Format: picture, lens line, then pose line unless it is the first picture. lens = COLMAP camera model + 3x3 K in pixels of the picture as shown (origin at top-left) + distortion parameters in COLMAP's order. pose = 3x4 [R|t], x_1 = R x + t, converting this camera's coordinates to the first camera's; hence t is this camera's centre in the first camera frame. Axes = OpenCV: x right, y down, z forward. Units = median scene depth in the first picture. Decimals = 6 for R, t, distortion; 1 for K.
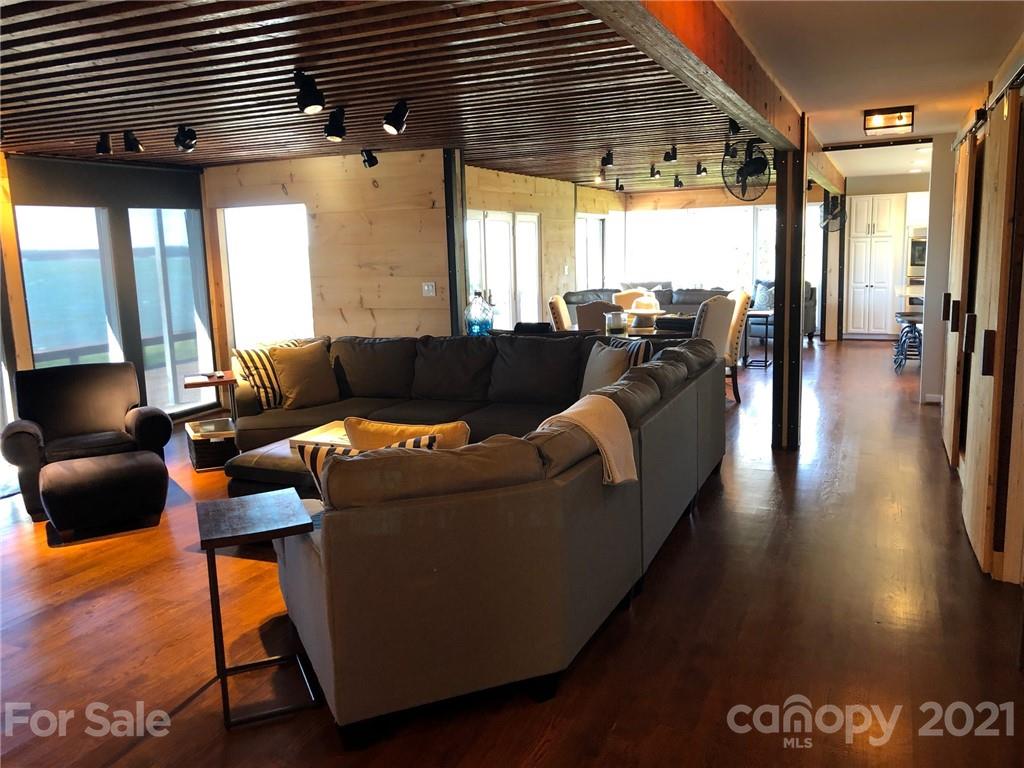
lens RADIAL K [[839.4, 0, 513.5], [0, 839.4, 387.5], [0, 0, 1]] dist [0.025939, -0.022370]
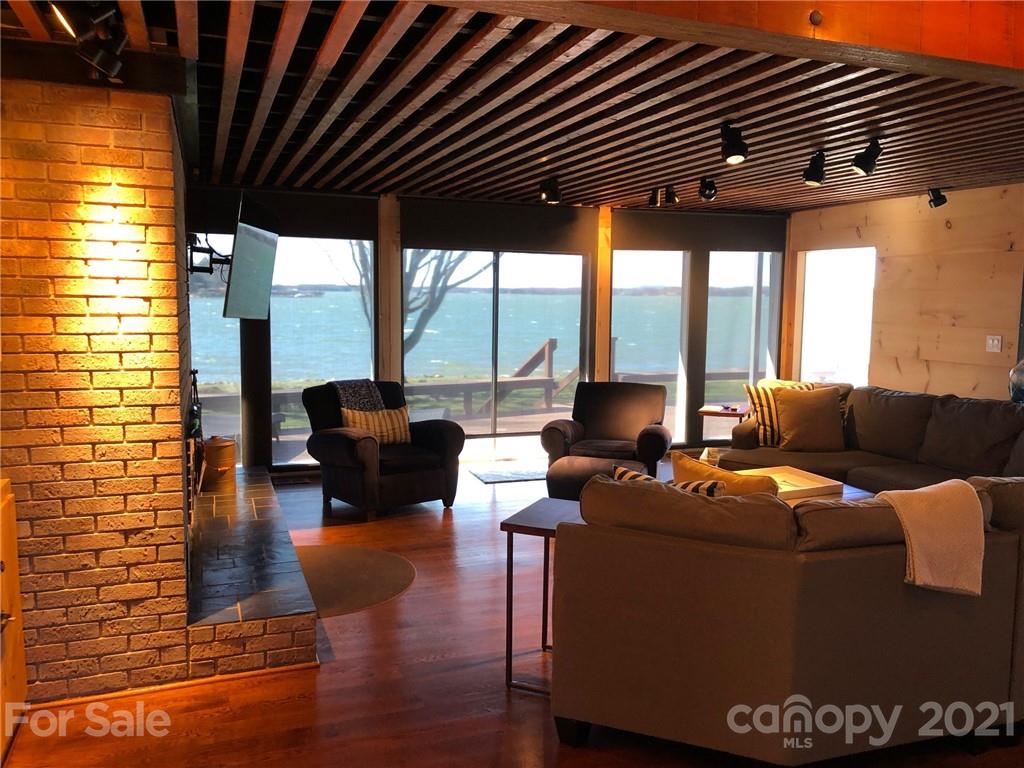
lens RADIAL K [[839.4, 0, 513.8], [0, 839.4, 378.9], [0, 0, 1]] dist [0.025939, -0.022370]
pose [[0.692682, 0.111494, -0.712574, 0.192959], [-0.151416, 0.988442, 0.007469, -0.015057], [0.705170, 0.102721, 0.701558, 0.053981]]
